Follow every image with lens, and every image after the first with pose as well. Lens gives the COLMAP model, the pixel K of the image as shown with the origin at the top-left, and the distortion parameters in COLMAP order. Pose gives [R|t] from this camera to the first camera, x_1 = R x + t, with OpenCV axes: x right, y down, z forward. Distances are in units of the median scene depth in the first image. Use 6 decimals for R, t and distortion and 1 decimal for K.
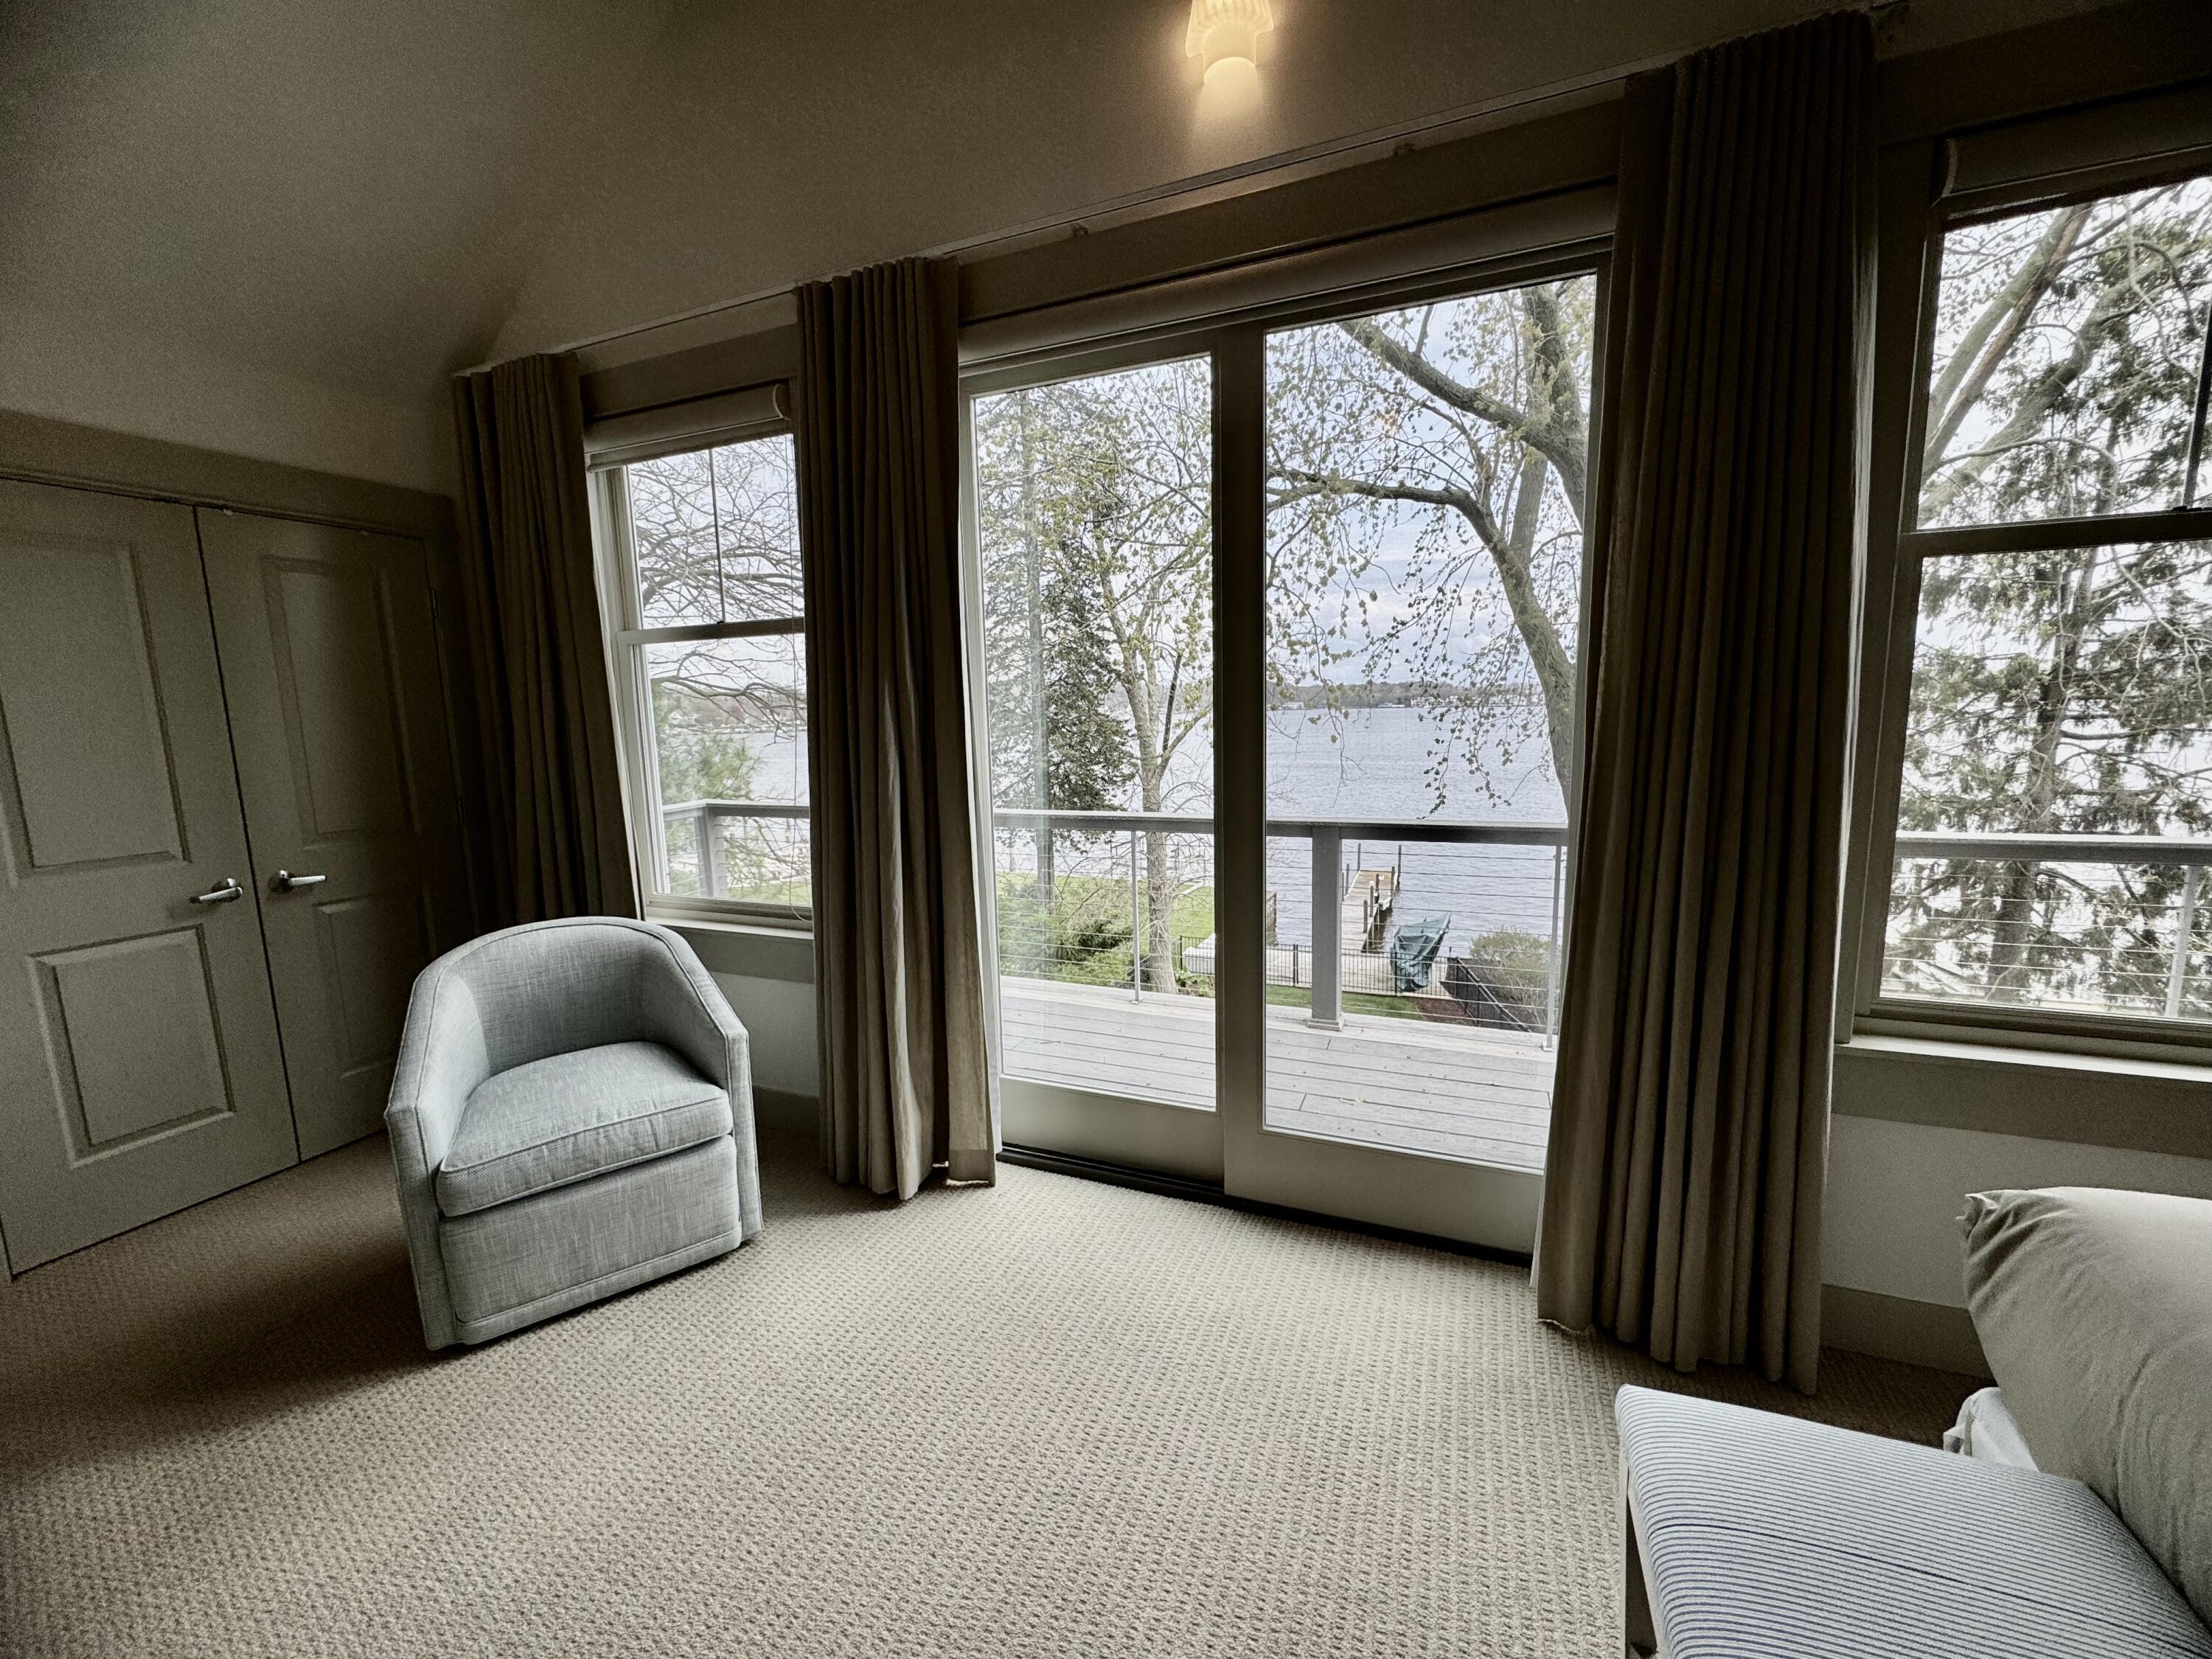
lens RADIAL K [[880.5, 0, 1106.0], [0, 880.5, 829.5], [0, 0, 1]] dist [-0.005335, 0.000431]
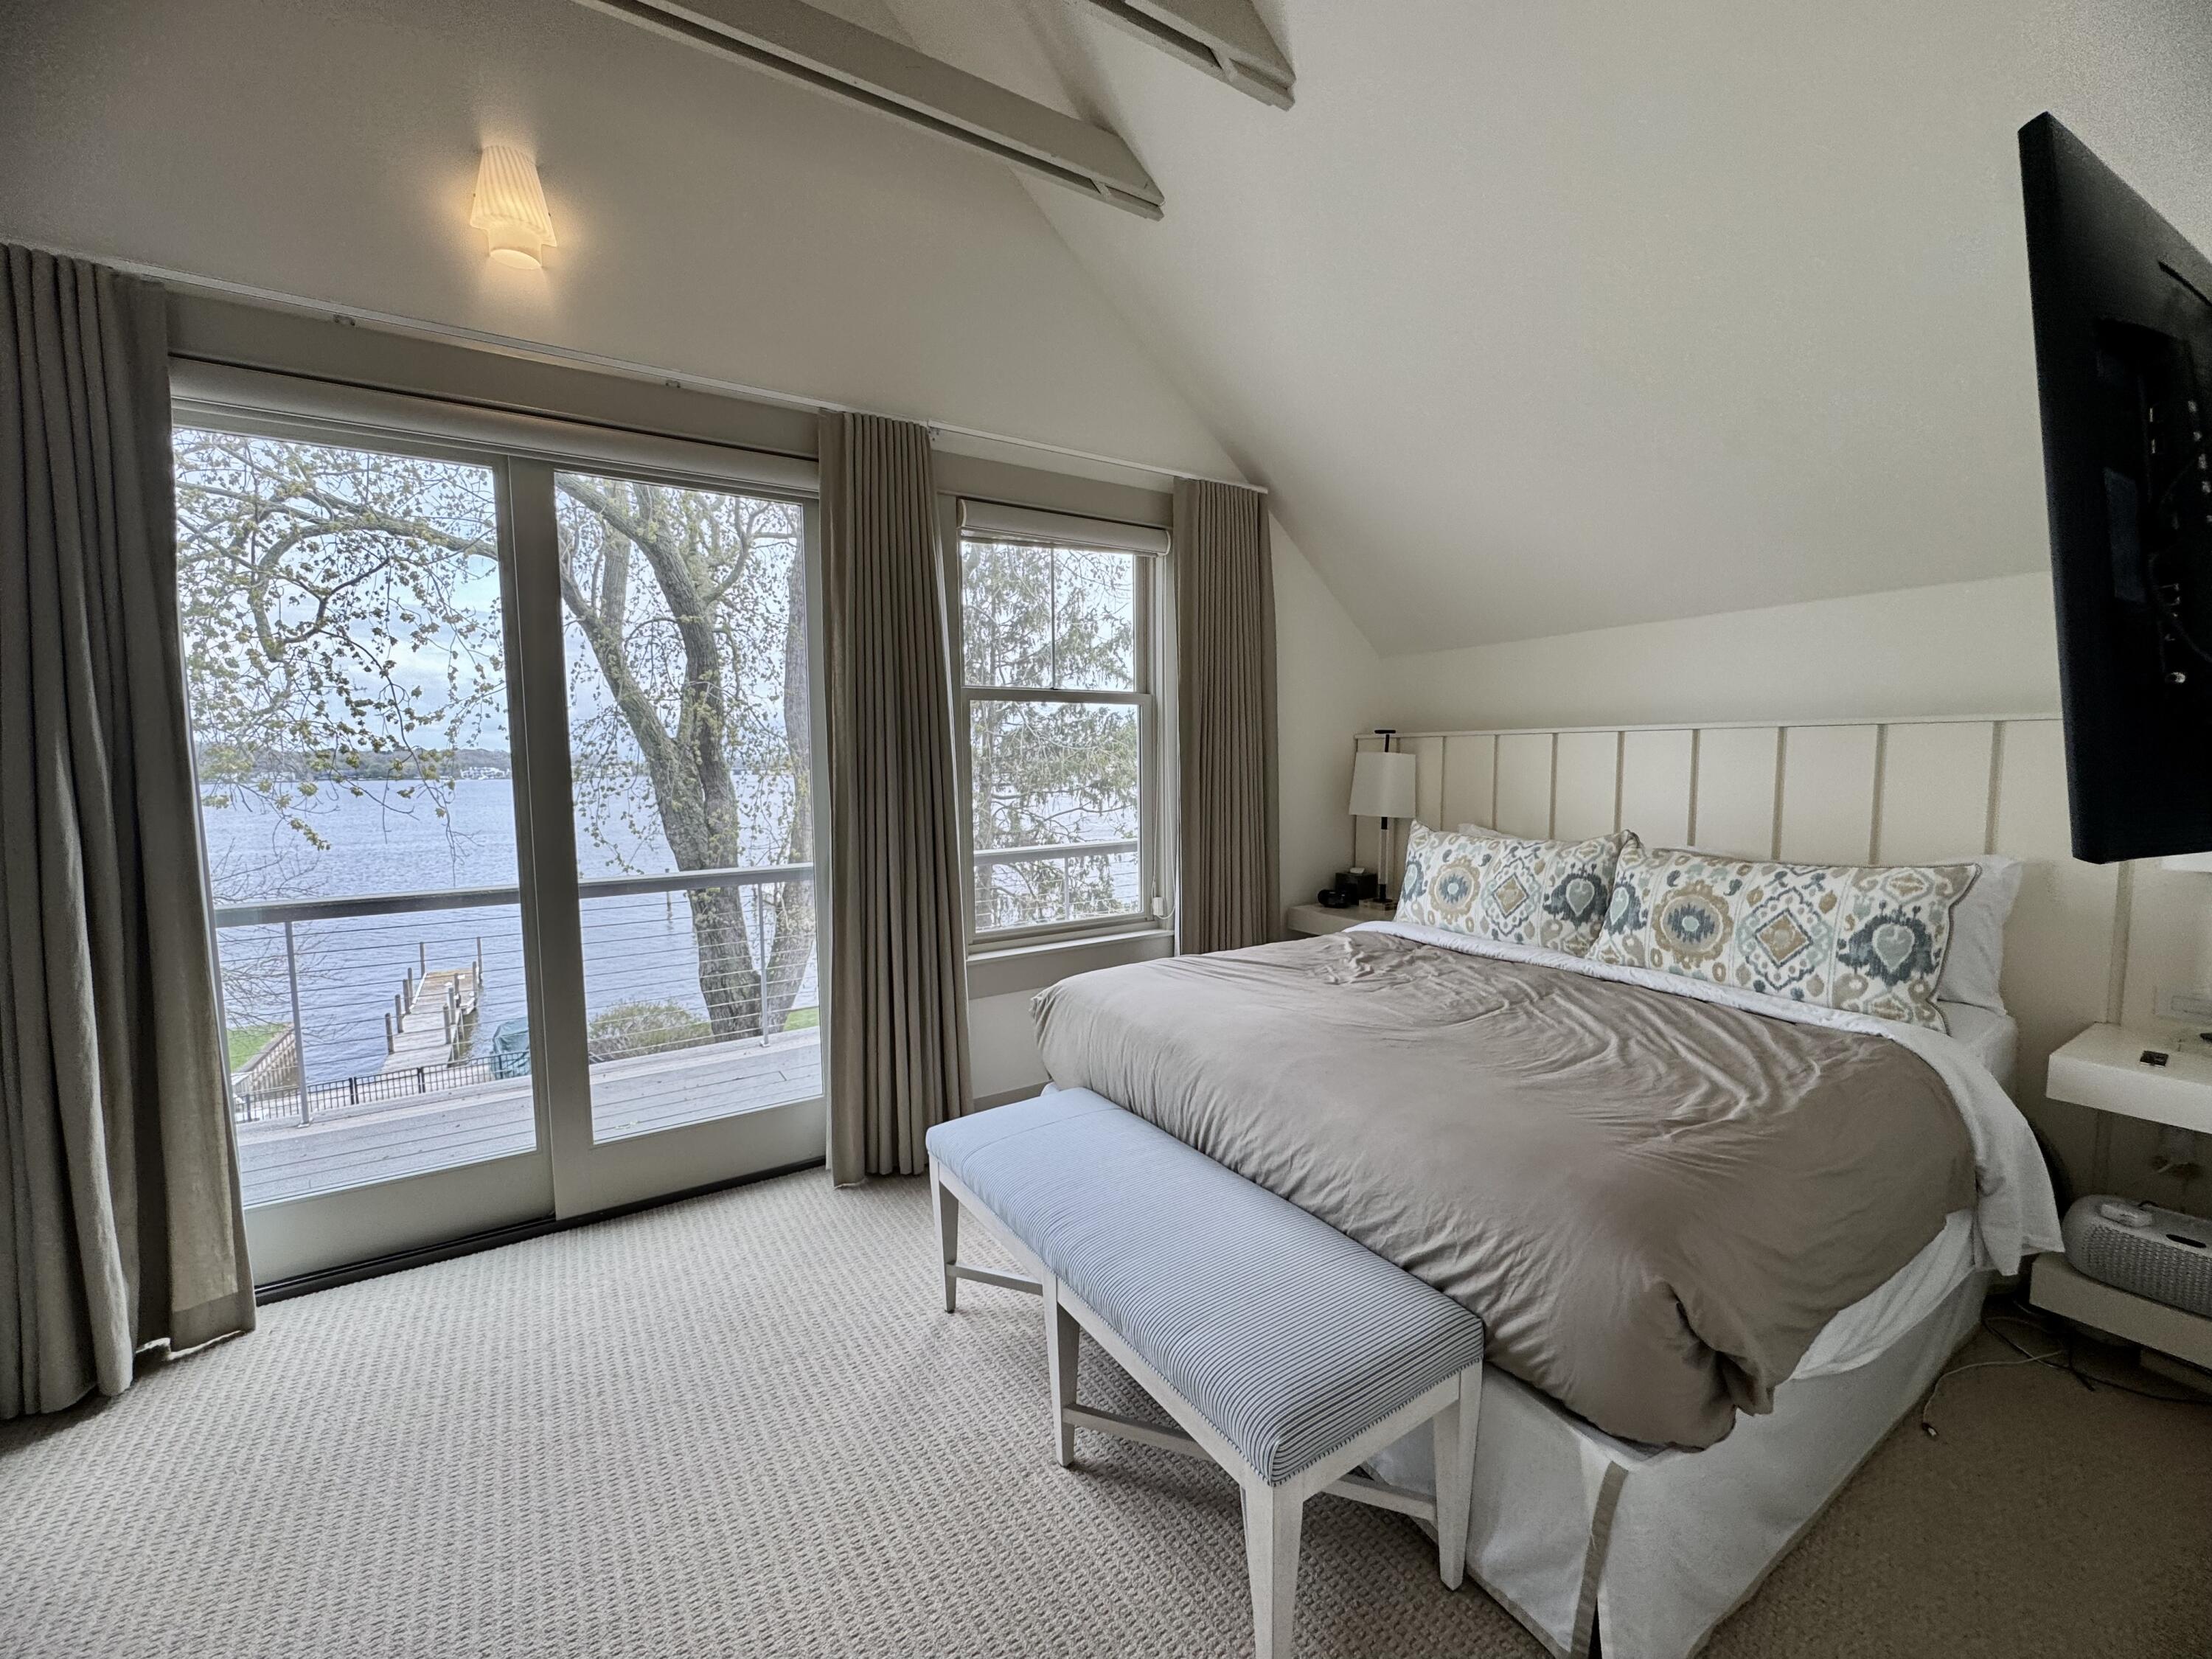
lens RADIAL K [[880.5, 0, 1106.0], [0, 880.5, 829.5], [0, 0, 1]] dist [-0.005335, 0.000431]
pose [[0.572503, -0.046416, 0.818588, -0.318572], [0.112221, 0.993436, -0.022154, 0.031455], [-0.812186, 0.104546, 0.573954, -0.210837]]
